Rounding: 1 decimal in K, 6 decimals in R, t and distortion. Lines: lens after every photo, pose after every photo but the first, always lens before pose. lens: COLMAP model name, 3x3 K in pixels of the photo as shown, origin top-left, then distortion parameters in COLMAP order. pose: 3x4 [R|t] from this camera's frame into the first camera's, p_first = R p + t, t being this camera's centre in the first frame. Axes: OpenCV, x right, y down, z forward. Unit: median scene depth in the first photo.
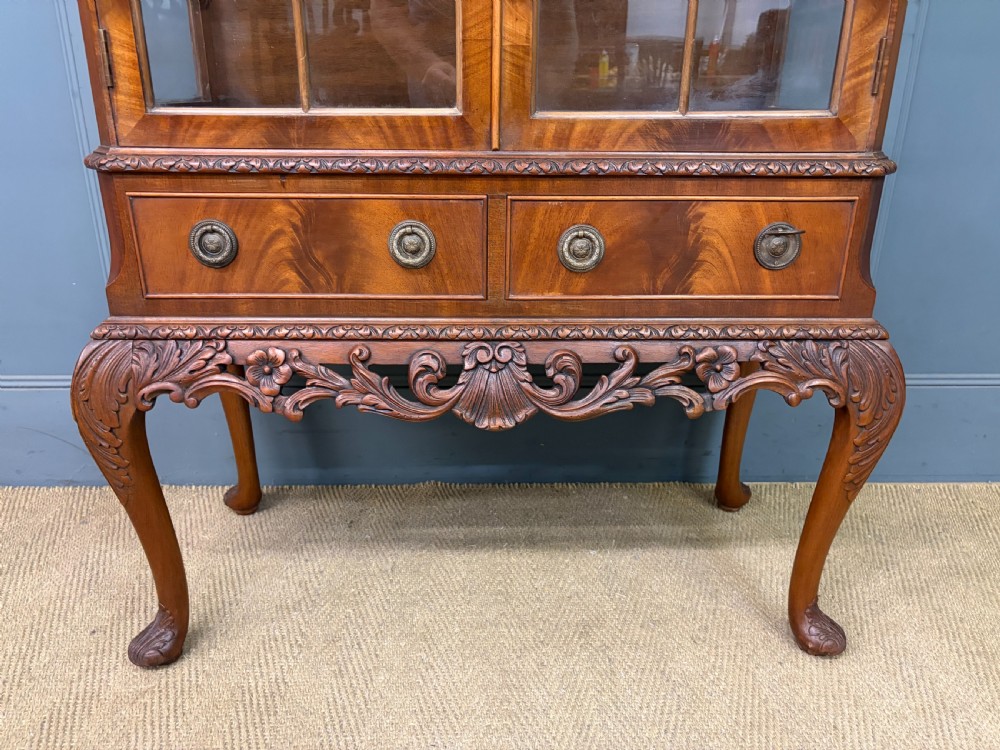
lens RADIAL K [[777.6, 0, 501.5], [0, 777.6, 375.9], [0, 0, 1]] dist [0.072497, -0.092760]
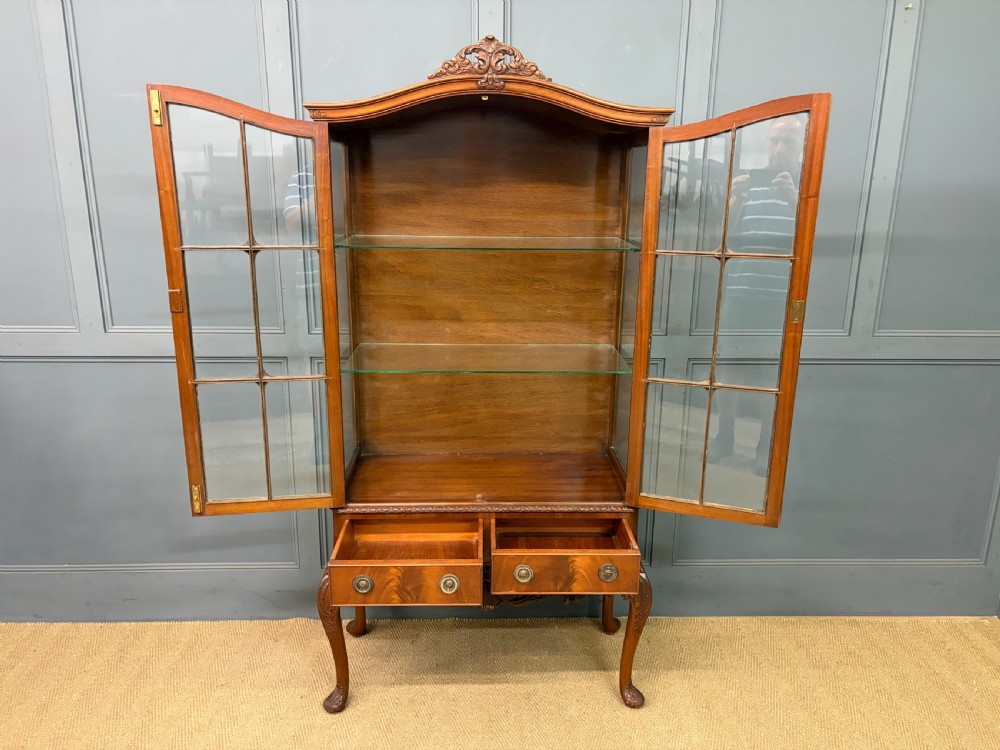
lens RADIAL K [[776.1, 0, 500.6], [0, 776.1, 372.0], [0, 0, 1]] dist [0.095953, -0.224851]
pose [[0.999996, 0.000294, 0.002665, 0.031858], [-0.000014, 0.994521, -0.104534, -0.423146], [-0.002681, 0.104534, 0.994518, -1.546025]]
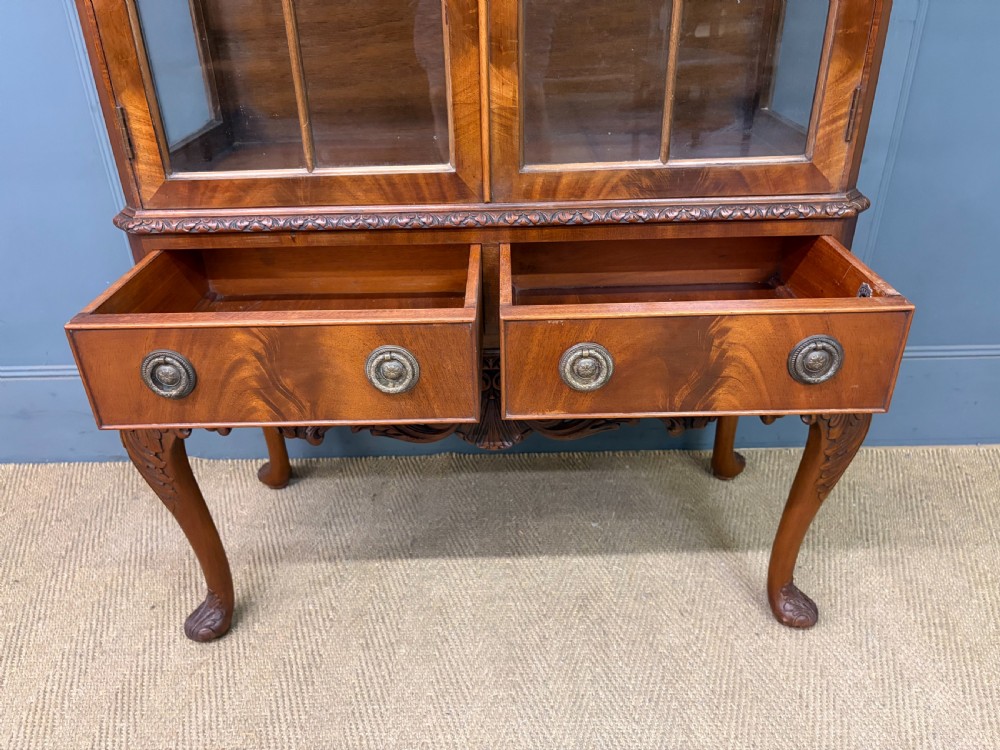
lens RADIAL K [[781.0, 0, 497.3], [0, 781.0, 378.6], [0, 0, 1]] dist [0.048765, -0.054243]
pose [[0.999027, -0.015891, -0.041144, 0.043395], [0.021168, 0.991133, 0.131174, -0.178286], [0.038695, -0.131918, 0.990505, -0.088214]]
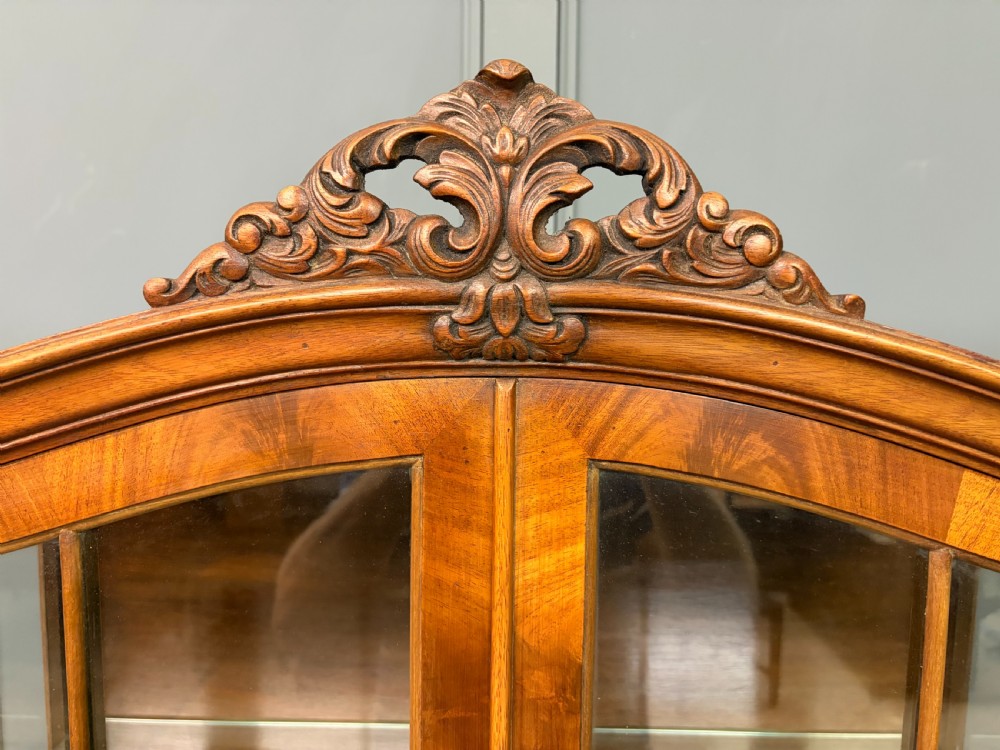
lens RADIAL K [[760.1, 0, 500.2], [0, 760.1, 375.1], [0, 0, 1]] dist [0.056491, -0.077451]
pose [[0.999239, 0.005056, -0.038682, 0.021383], [-0.015233, 0.963412, -0.267591, -1.299838], [0.035914, 0.267976, 0.962756, 0.133164]]
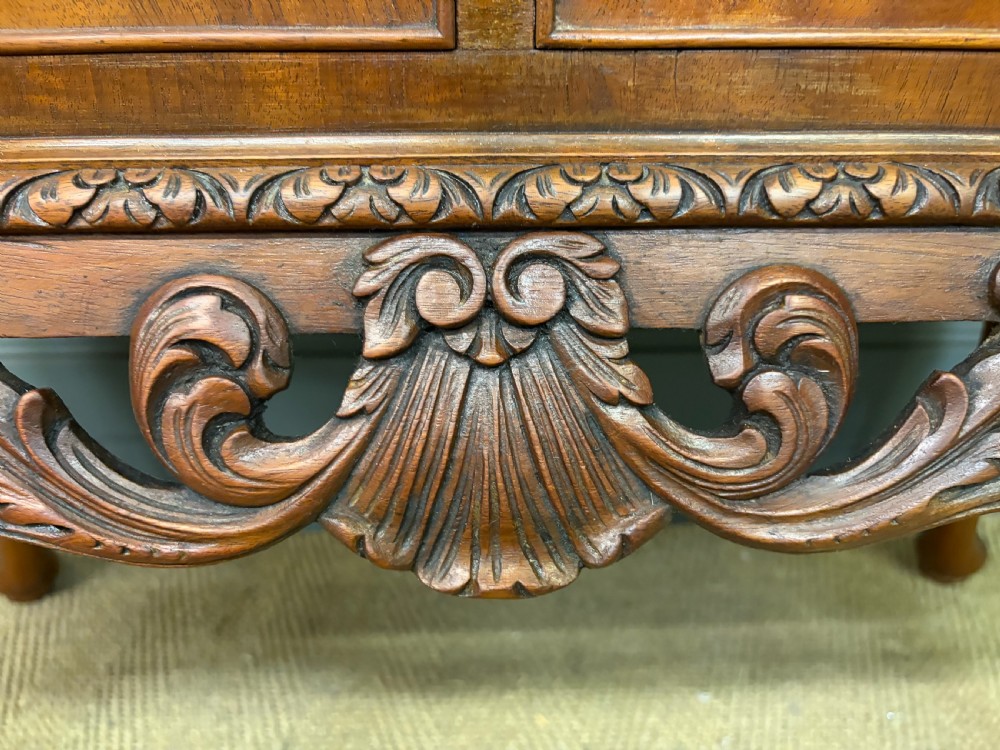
lens RADIAL K [[802.8, 0, 505.4], [0, 802.8, 376.6], [0, 0, 1]] dist [-0.010241, -0.005209]
pose [[0.999943, -0.010447, -0.002395, -0.004742], [0.010609, 0.996541, 0.082418, -0.021418], [0.001526, -0.082439, 0.996595, 0.755307]]
